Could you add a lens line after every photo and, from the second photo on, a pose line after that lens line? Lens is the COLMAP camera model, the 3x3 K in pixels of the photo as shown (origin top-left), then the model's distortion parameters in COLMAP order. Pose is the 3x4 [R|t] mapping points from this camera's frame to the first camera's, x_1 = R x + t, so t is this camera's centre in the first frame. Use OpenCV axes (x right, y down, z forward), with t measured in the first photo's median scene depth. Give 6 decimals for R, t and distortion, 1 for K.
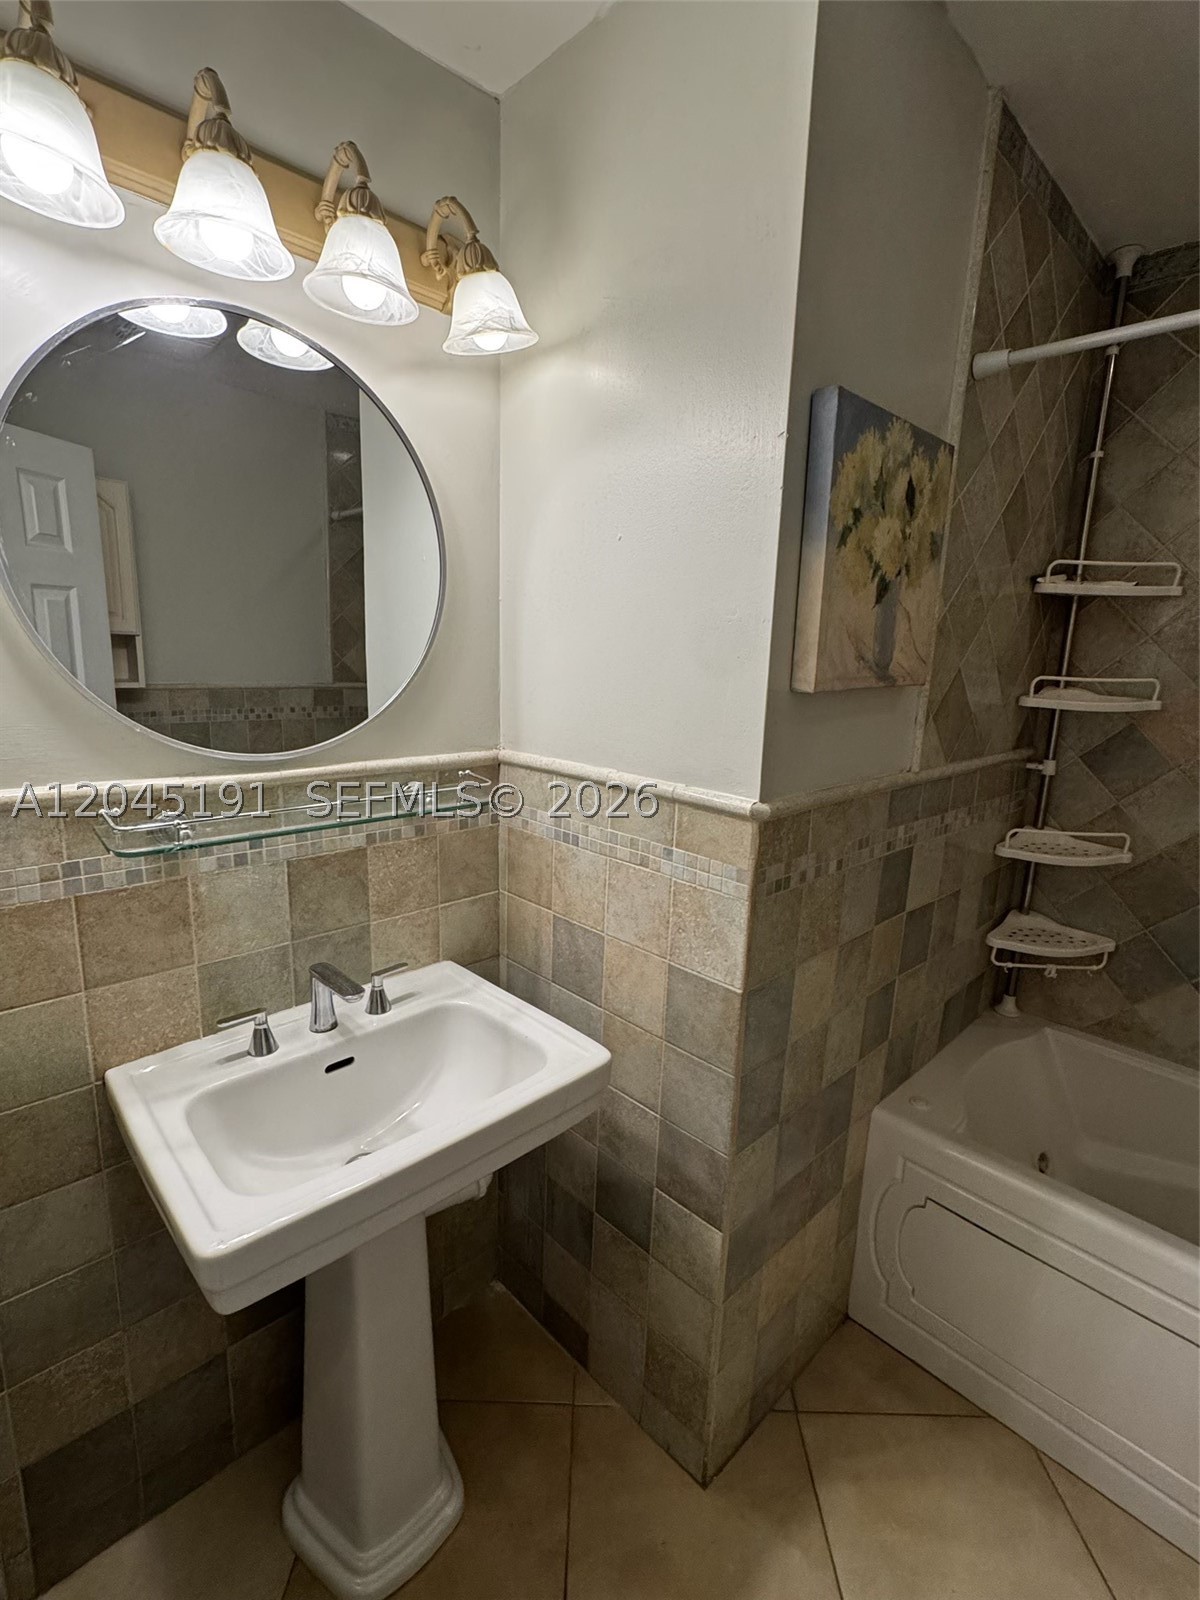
lens RADIAL K [[727.3, 0, 599.0], [0, 727.3, 794.9], [0, 0, 1]] dist [-0.002697, -0.000169]
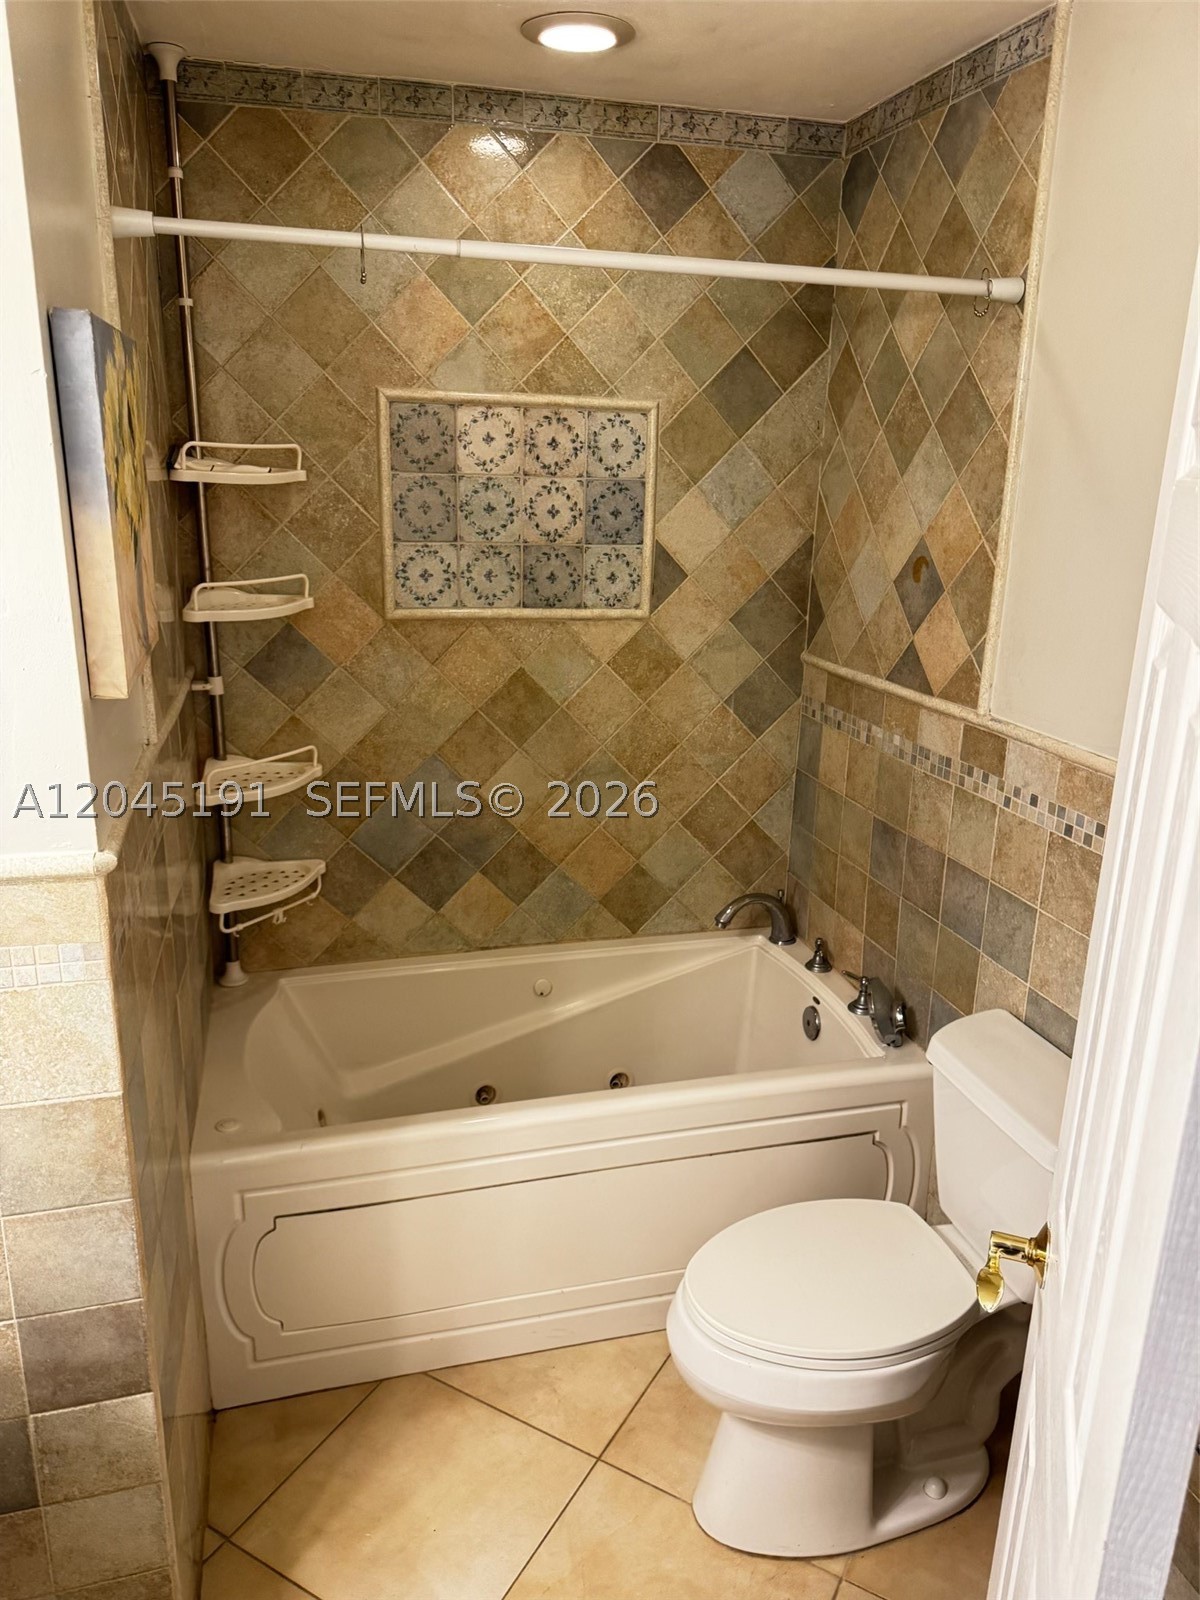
lens RADIAL K [[1138.2, 0, 600.0], [0, 1138.2, 800.0], [0, 0, 1]] dist [0.036476, -0.036253]
pose [[0.487143, -0.270848, 0.830261, -0.406773], [0.168695, 0.961971, 0.214835, -0.170252], [-0.856874, 0.035405, 0.514308, -0.054417]]
